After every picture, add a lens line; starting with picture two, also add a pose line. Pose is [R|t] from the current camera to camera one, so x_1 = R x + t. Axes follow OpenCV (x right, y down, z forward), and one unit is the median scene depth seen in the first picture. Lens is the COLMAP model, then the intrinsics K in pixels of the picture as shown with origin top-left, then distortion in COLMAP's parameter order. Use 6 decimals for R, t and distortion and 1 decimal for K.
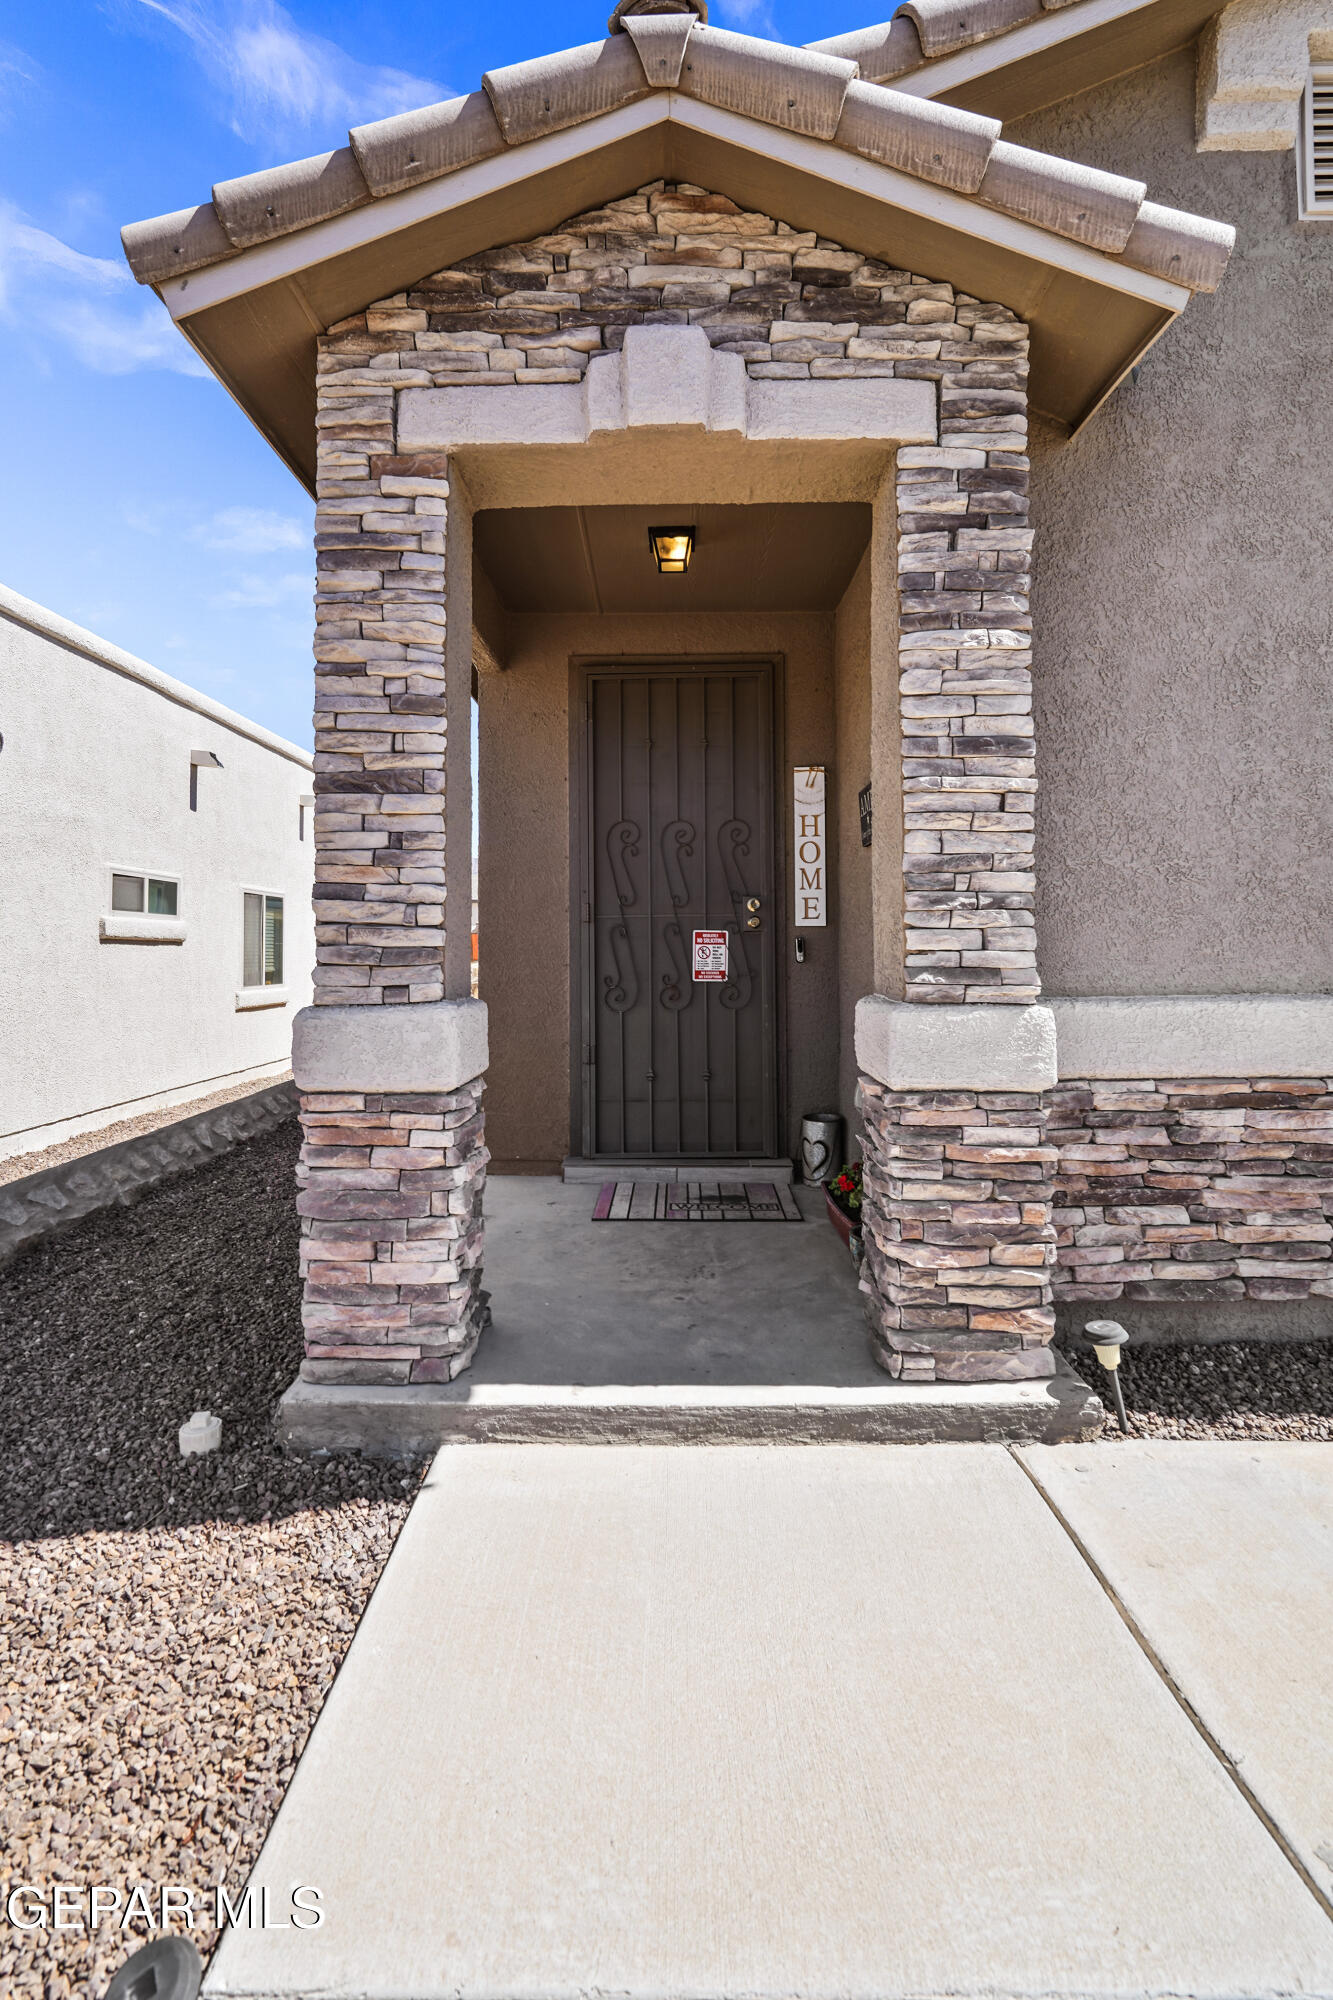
lens RADIAL K [[916.0, 0, 671.5], [0, 916.0, 924.9], [0, 0, 1]] dist [-0.001198, 0.000174]
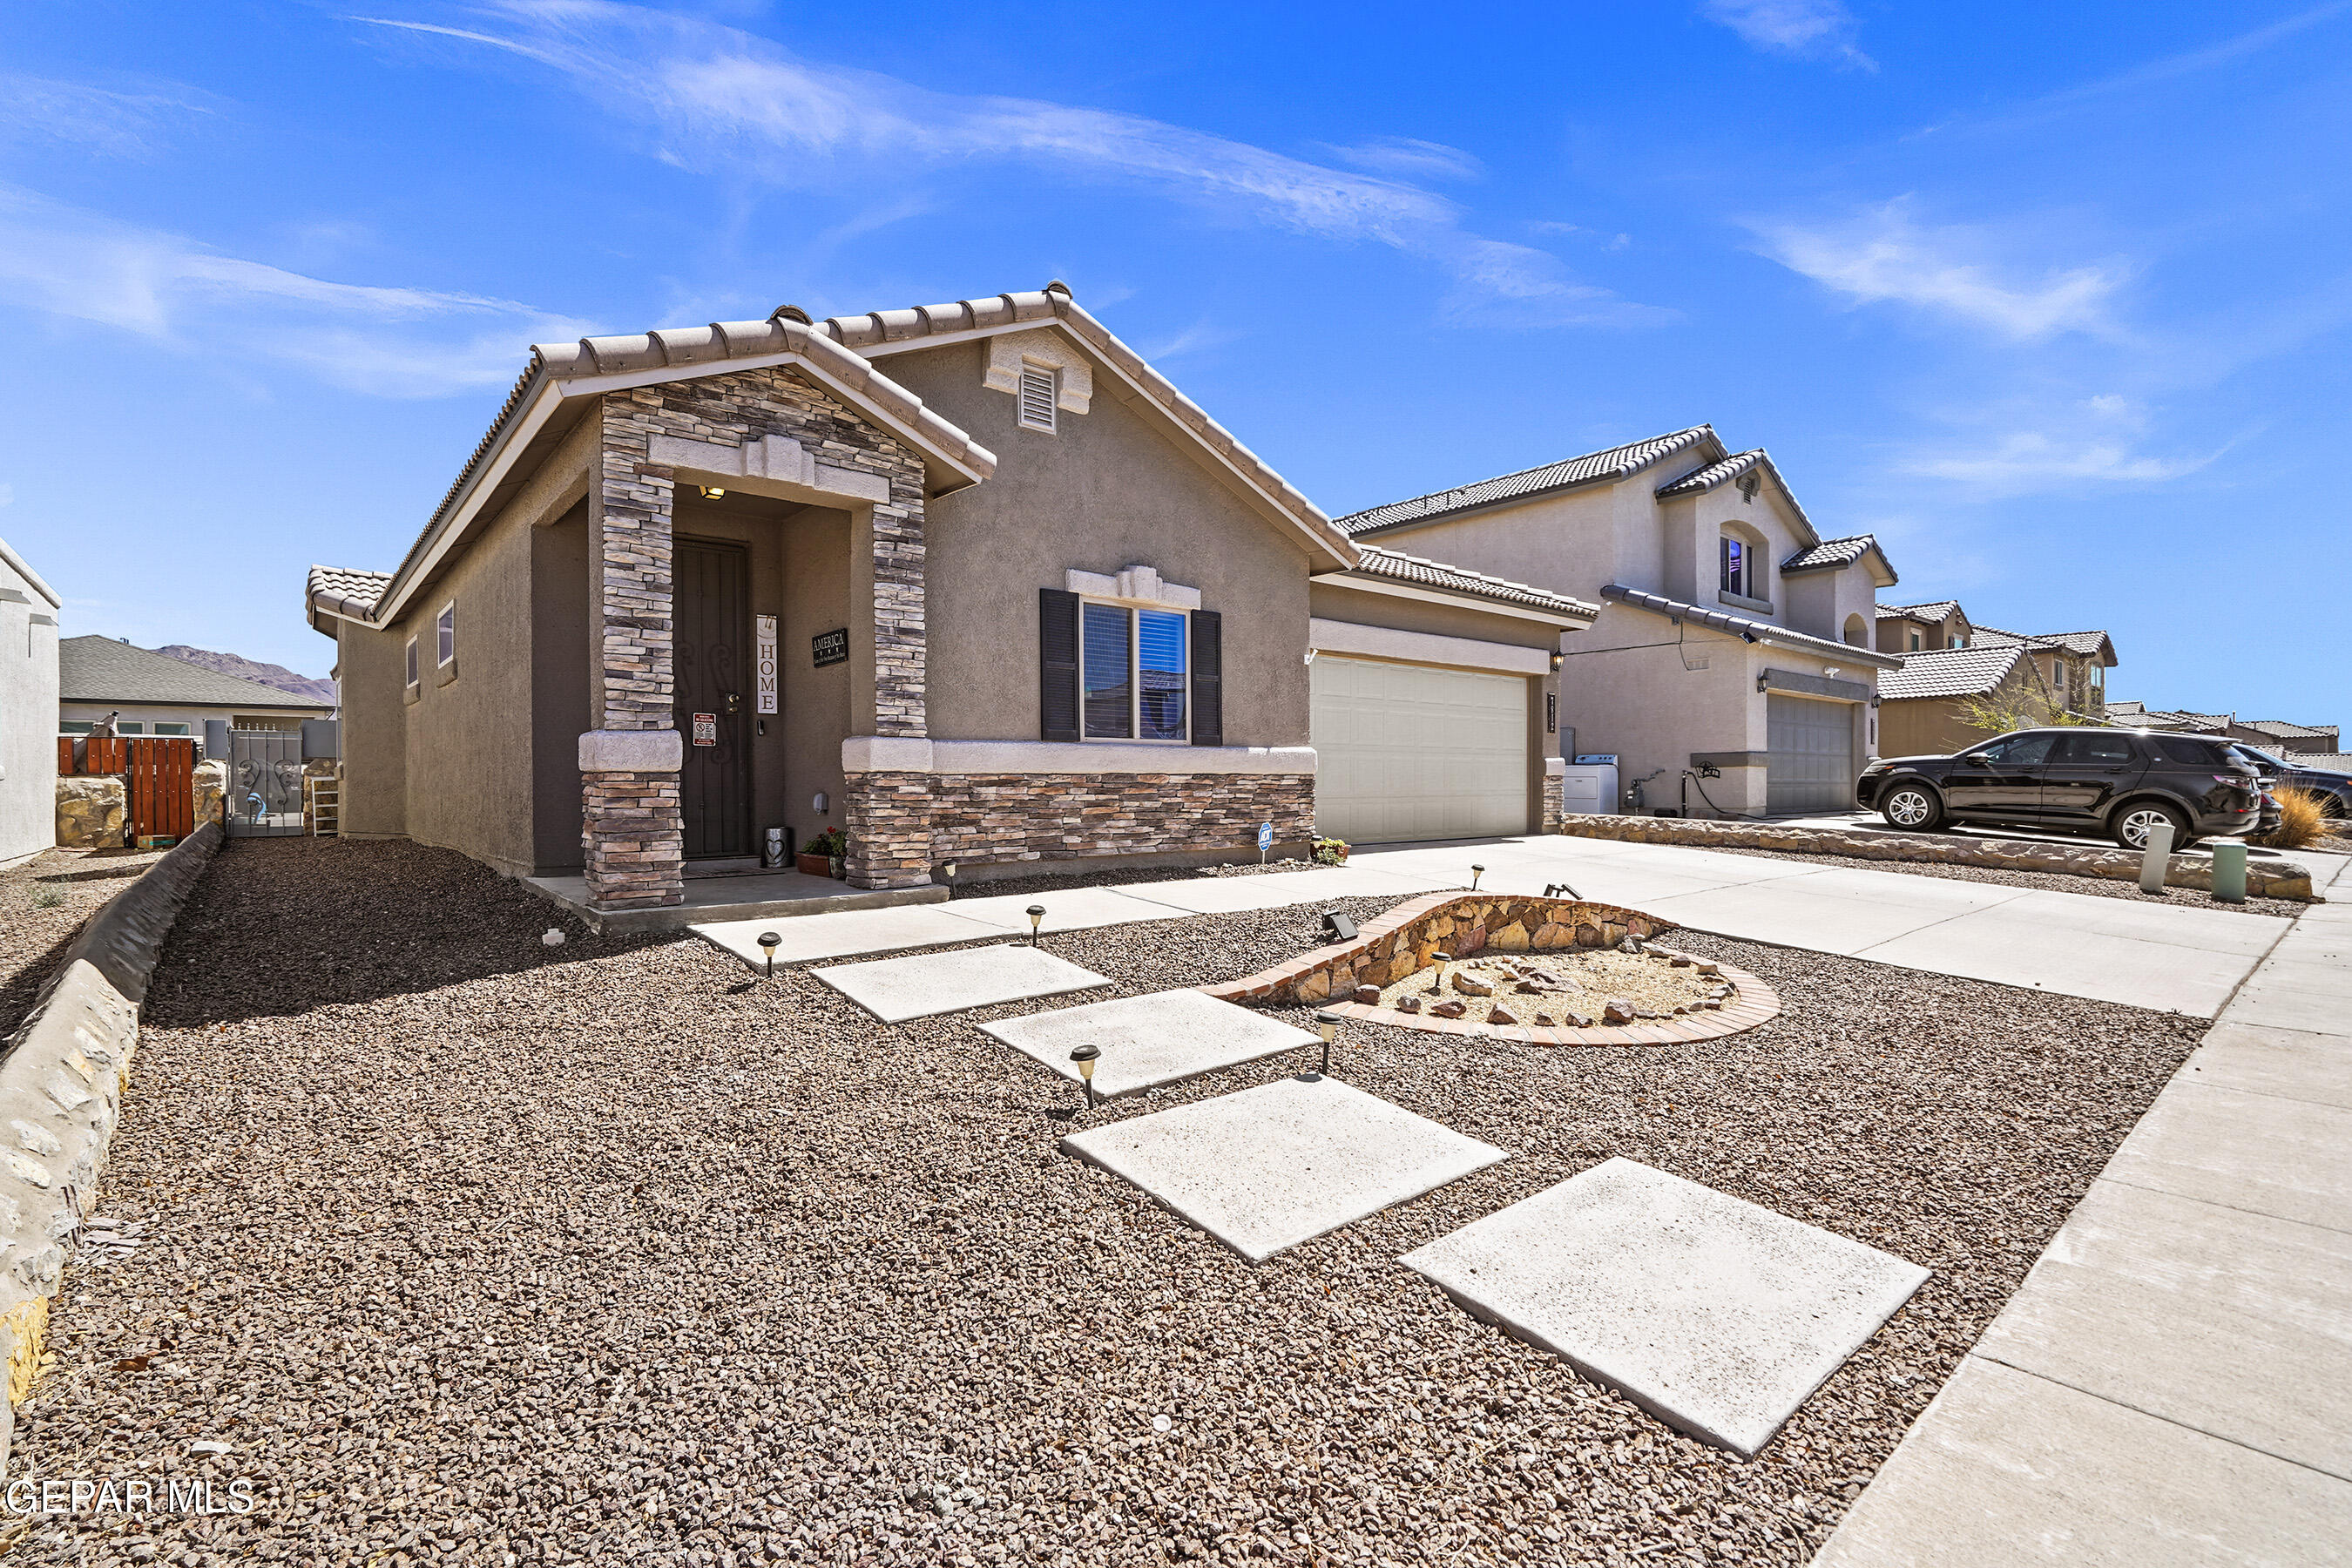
lens RADIAL K [[1077.3, 0, 1169.1], [0, 1077.3, 792.6], [0, 0, 1]] dist [-0.001198, 0.000174]
pose [[0.752084, -0.006369, 0.659037, -1.027638], [-0.013582, 0.999591, 0.025161, 0.150961], [-0.658928, -0.027874, 0.751690, -1.634529]]
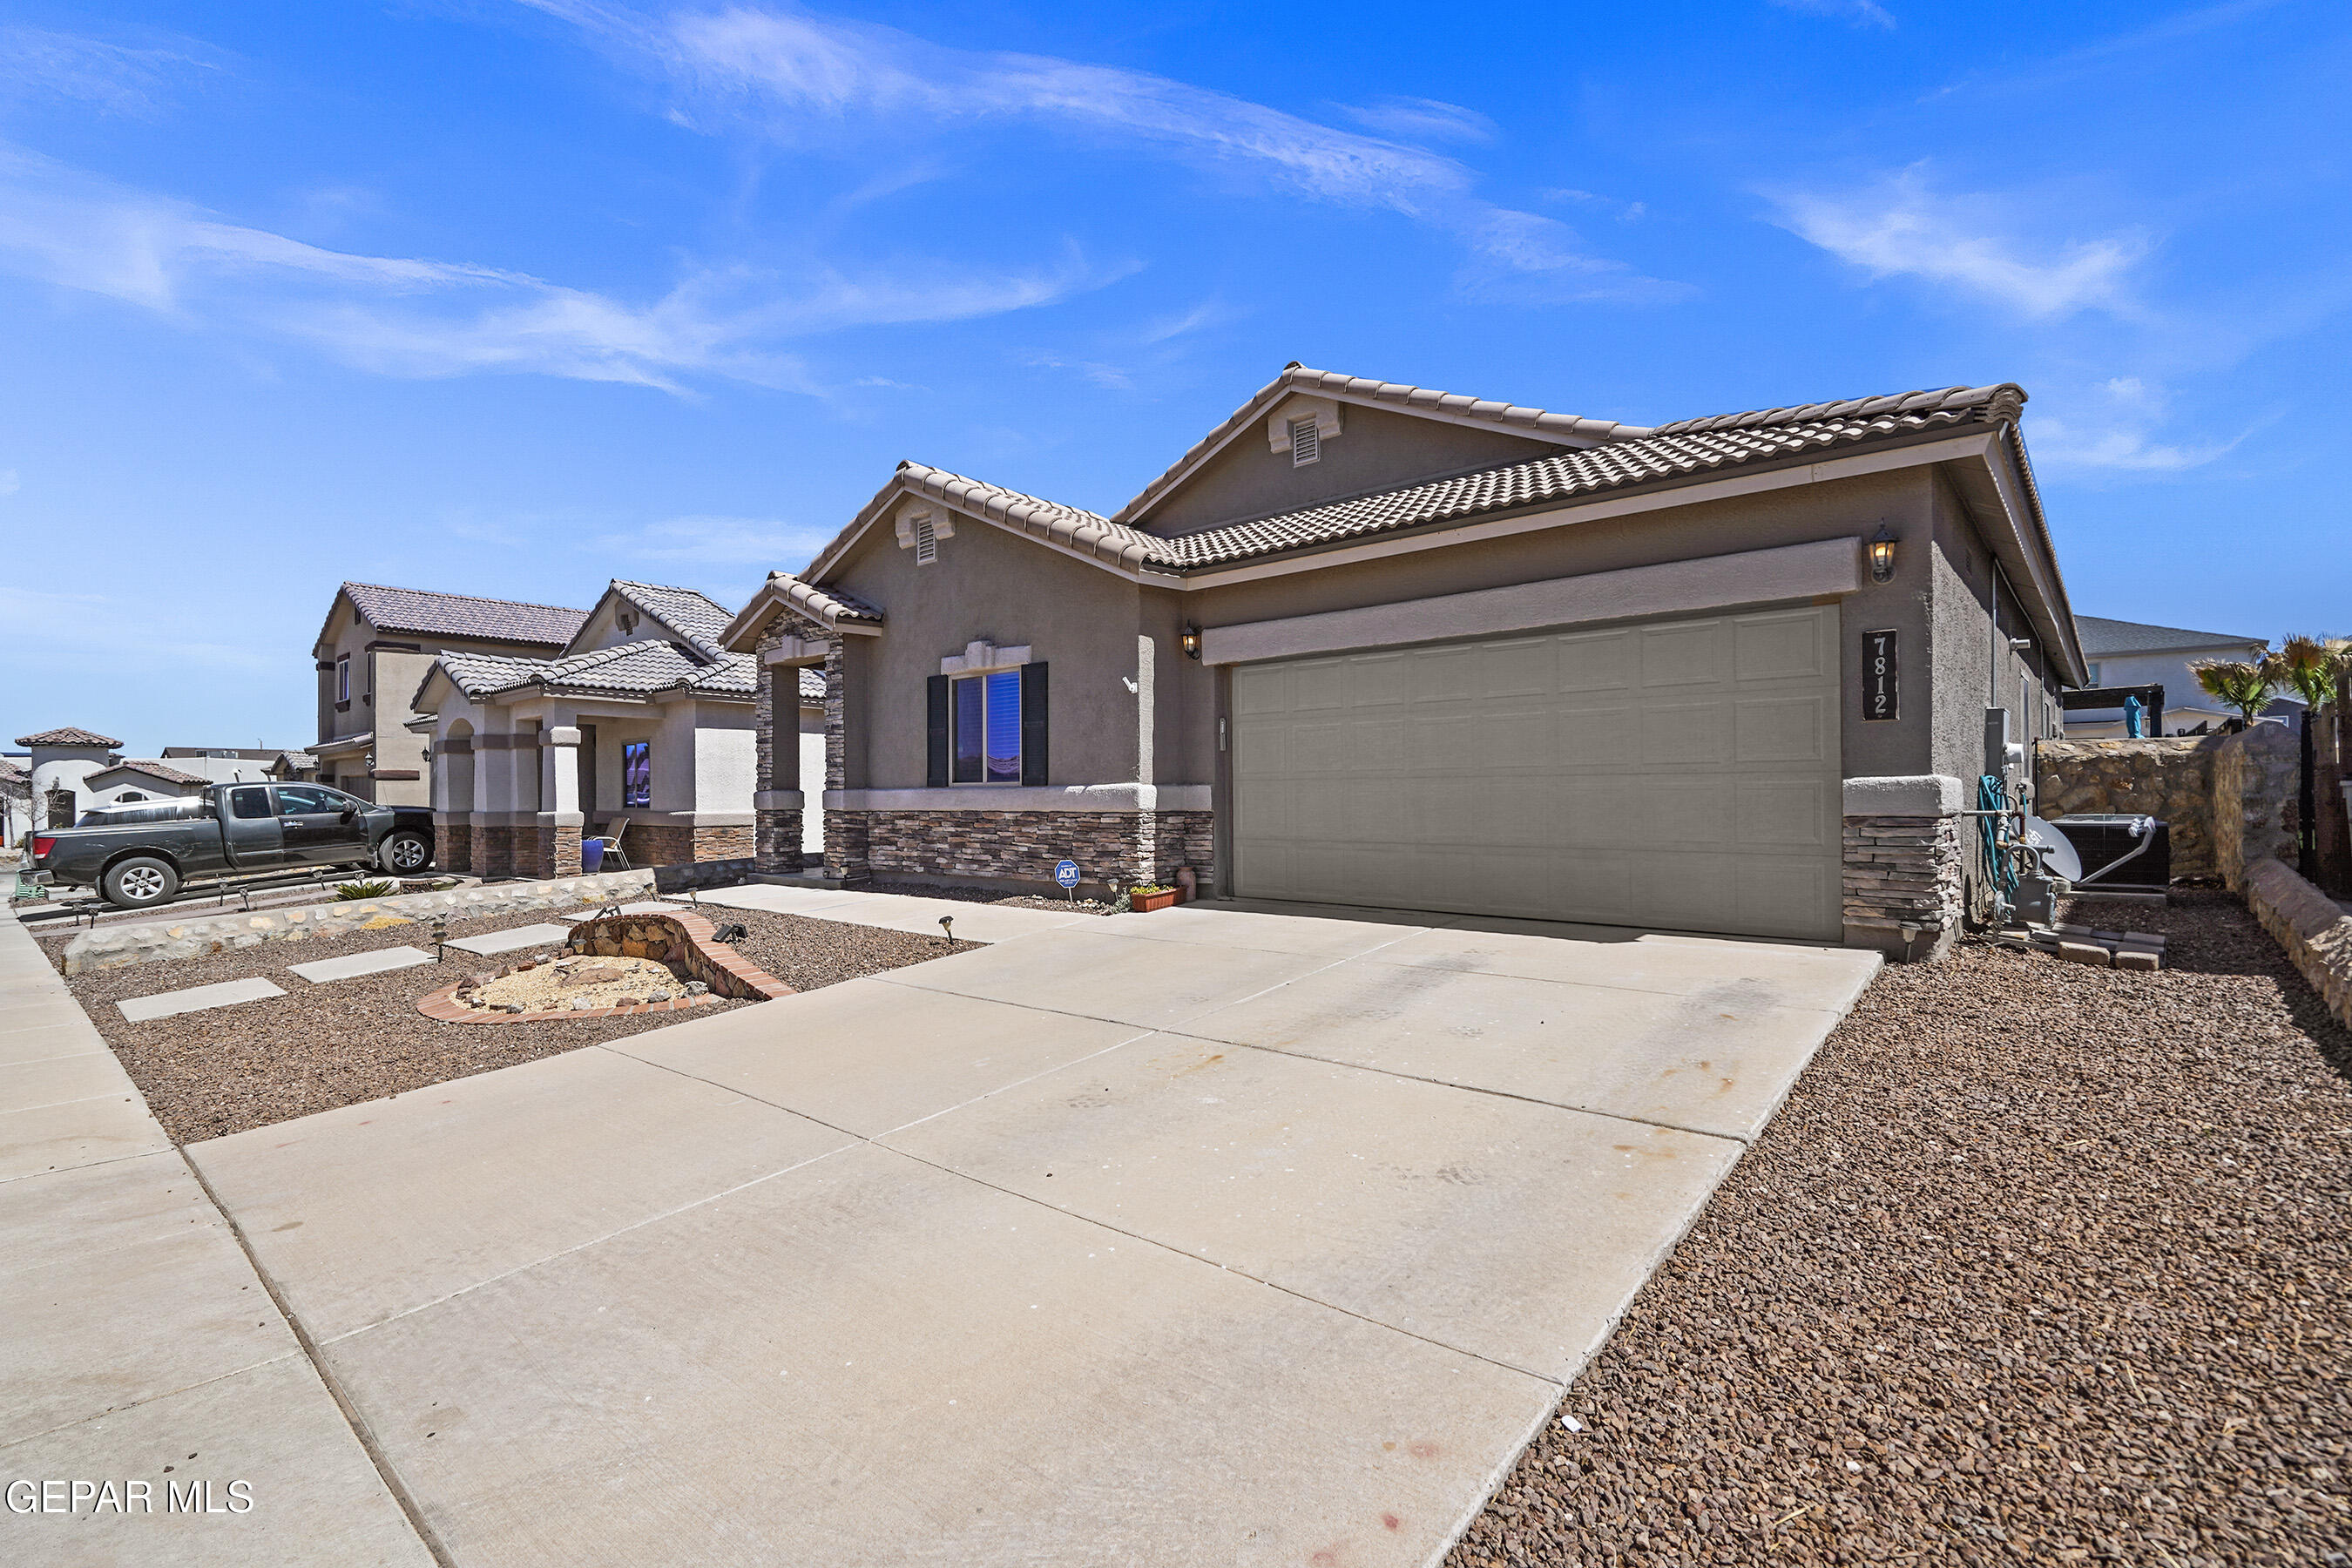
lens RADIAL K [[1077.3, 0, 1169.1], [0, 1077.3, 792.6], [0, 0, 1]] dist [-0.001198, 0.000174]
pose [[0.754368, -0.004246, -0.656438, 4.603856], [0.016296, 0.999792, 0.012261, 0.065046], [0.656250, -0.019947, 0.754280, -1.663474]]
